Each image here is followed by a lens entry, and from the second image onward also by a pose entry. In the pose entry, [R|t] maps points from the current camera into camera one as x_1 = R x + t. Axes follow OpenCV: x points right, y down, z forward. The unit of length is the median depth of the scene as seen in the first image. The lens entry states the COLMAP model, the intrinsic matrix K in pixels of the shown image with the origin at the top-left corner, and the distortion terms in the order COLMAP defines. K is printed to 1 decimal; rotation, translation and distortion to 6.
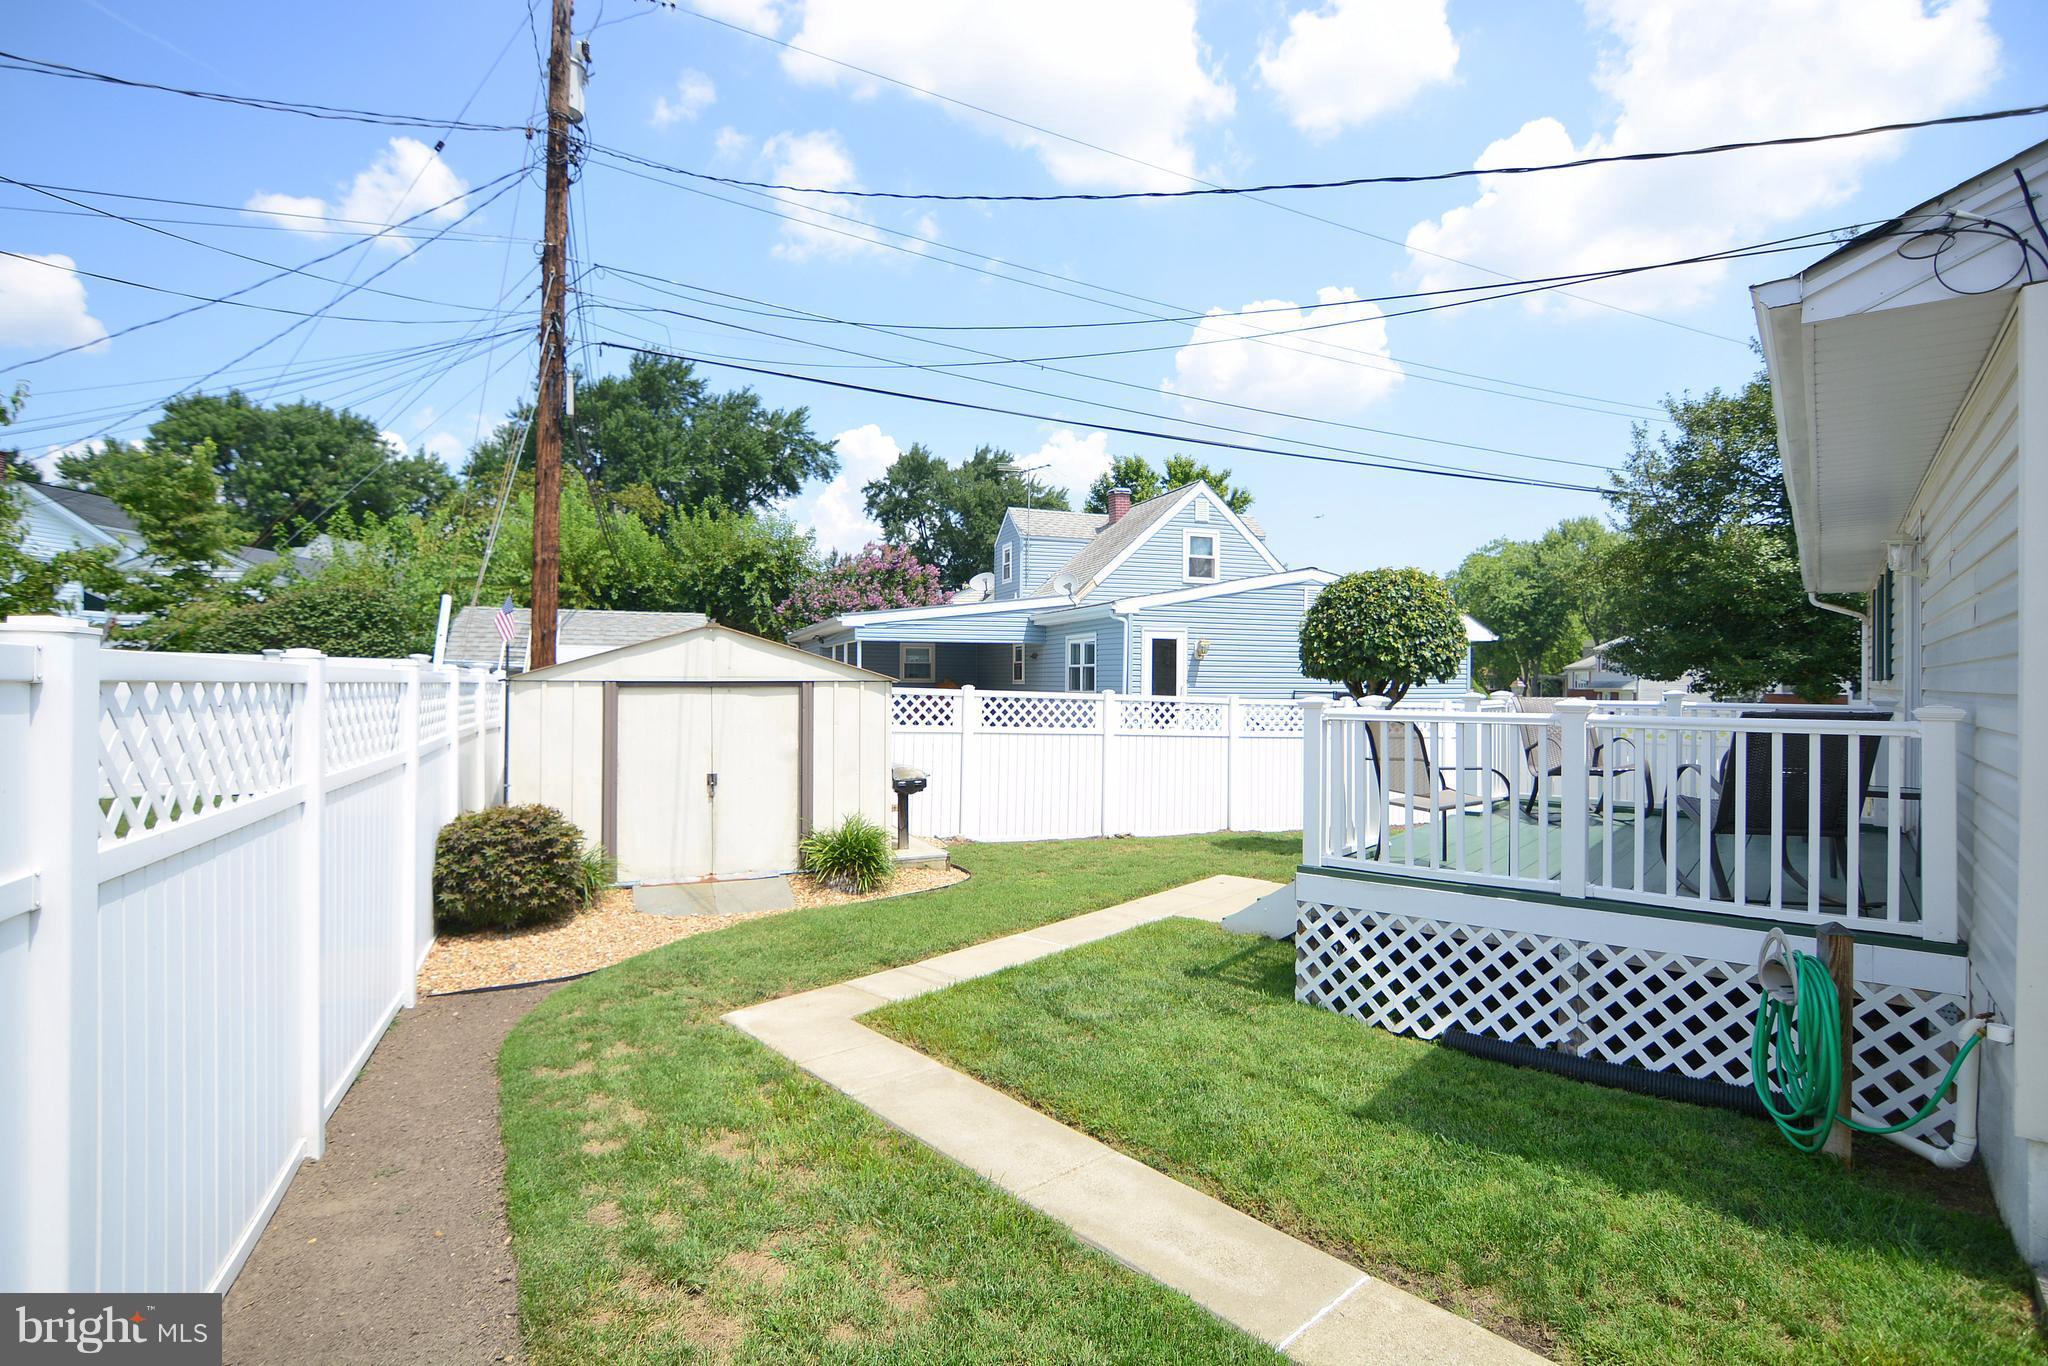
lens RADIAL K [[998.7, 0, 1022.3], [0, 998.7, 683.0], [0, 0, 1]] dist [-0.026858, 0.005819]
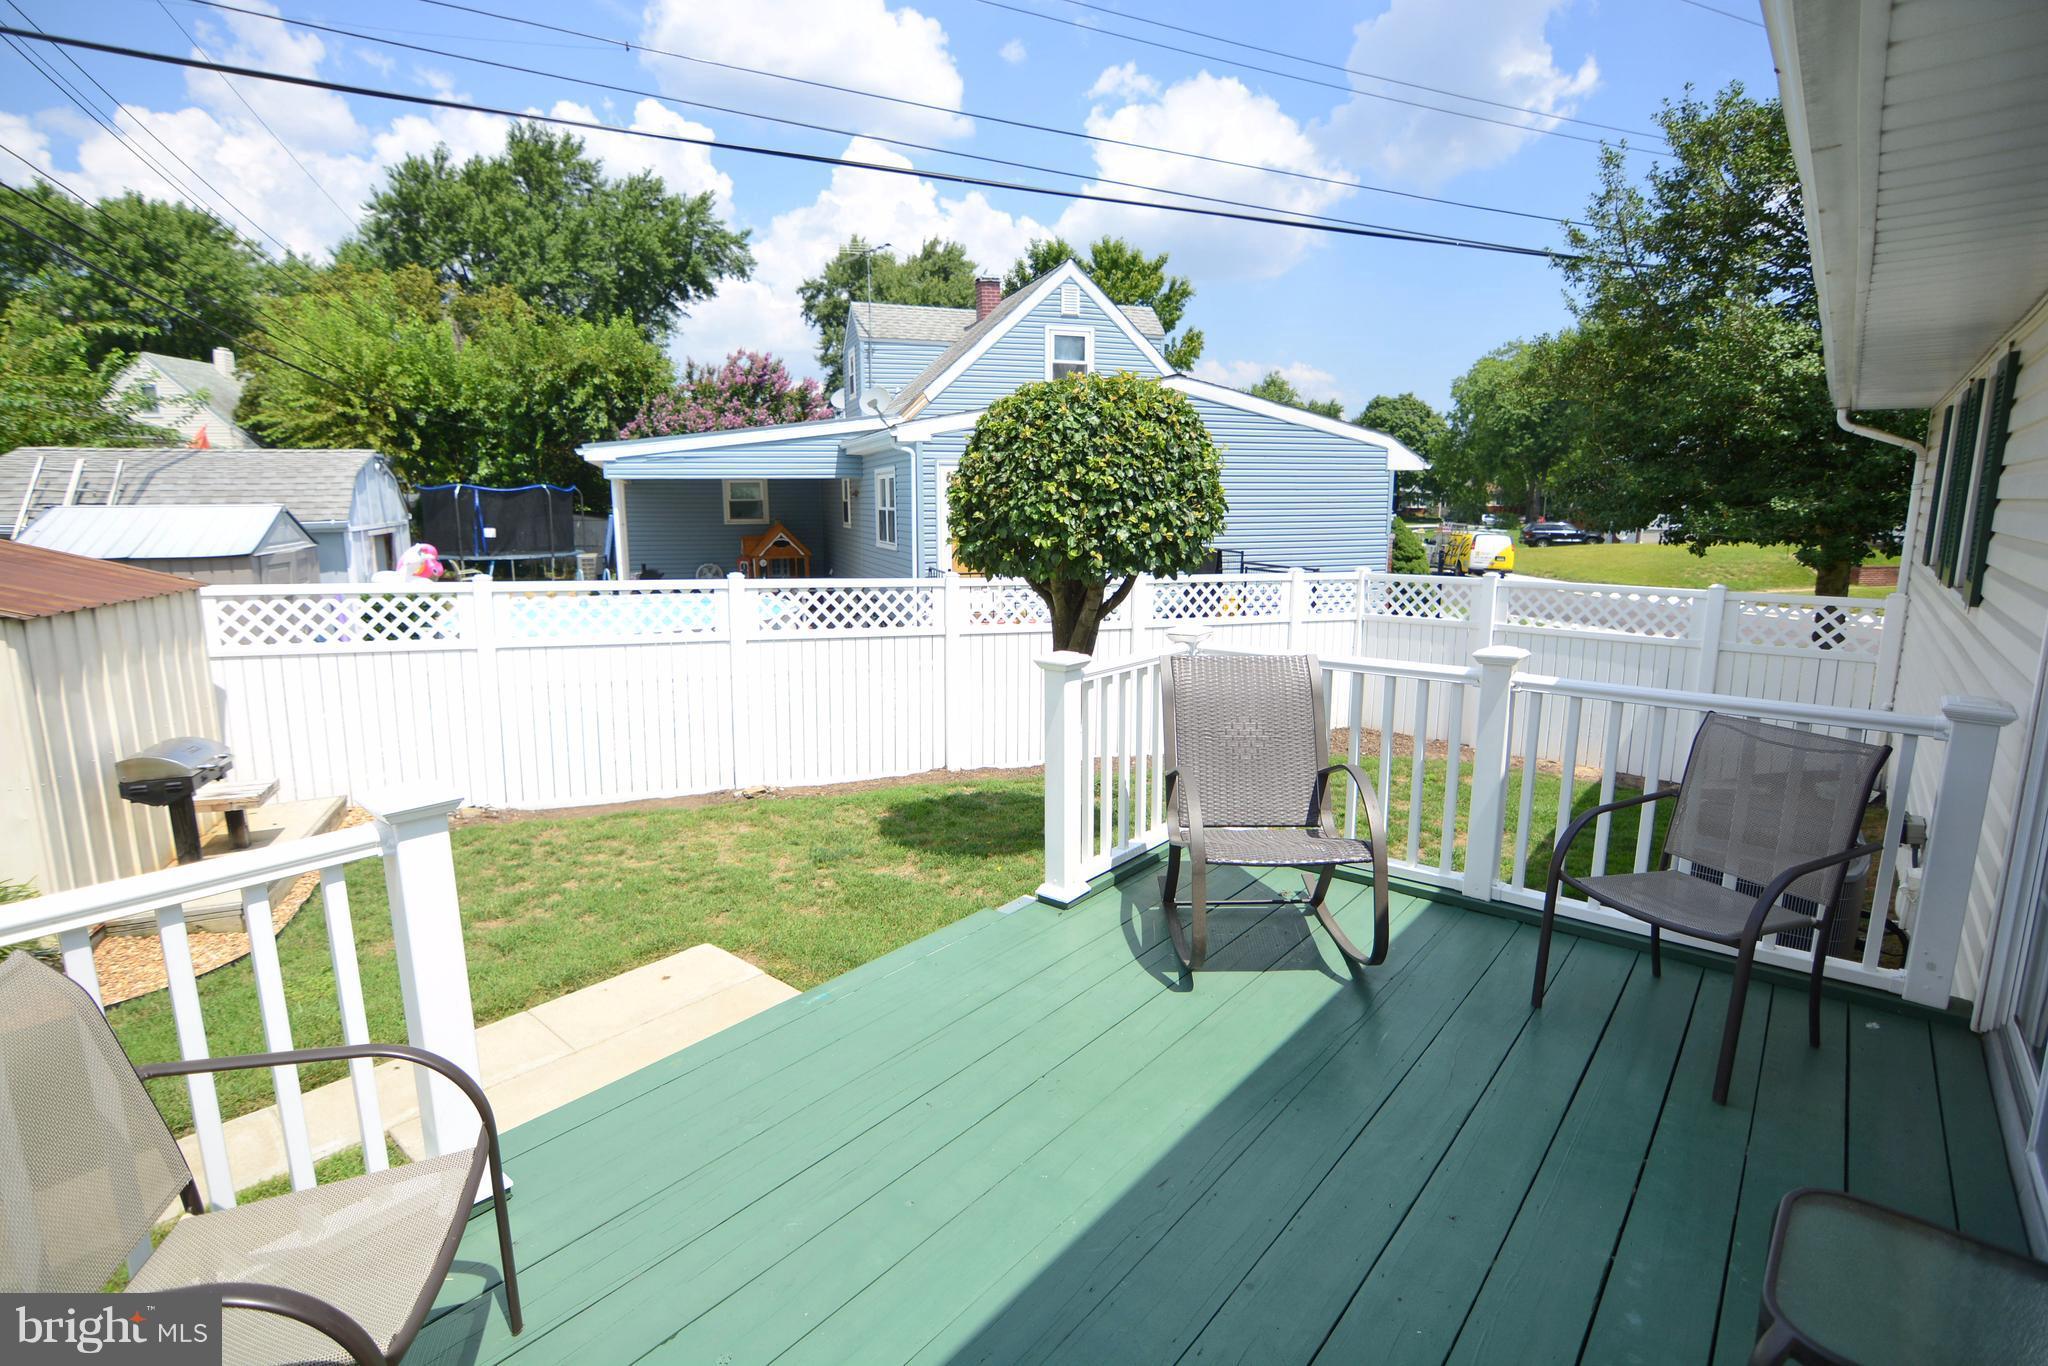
lens RADIAL K [[998.7, 0, 1027.1], [0, 998.7, 678.9], [0, 0, 1]] dist [-0.026858, 0.005819]
pose [[0.999935, -0.009714, -0.006049, 0.110434], [0.010633, 0.984106, 0.177262, -0.015119], [0.004231, -0.177314, 0.984145, 0.136106]]
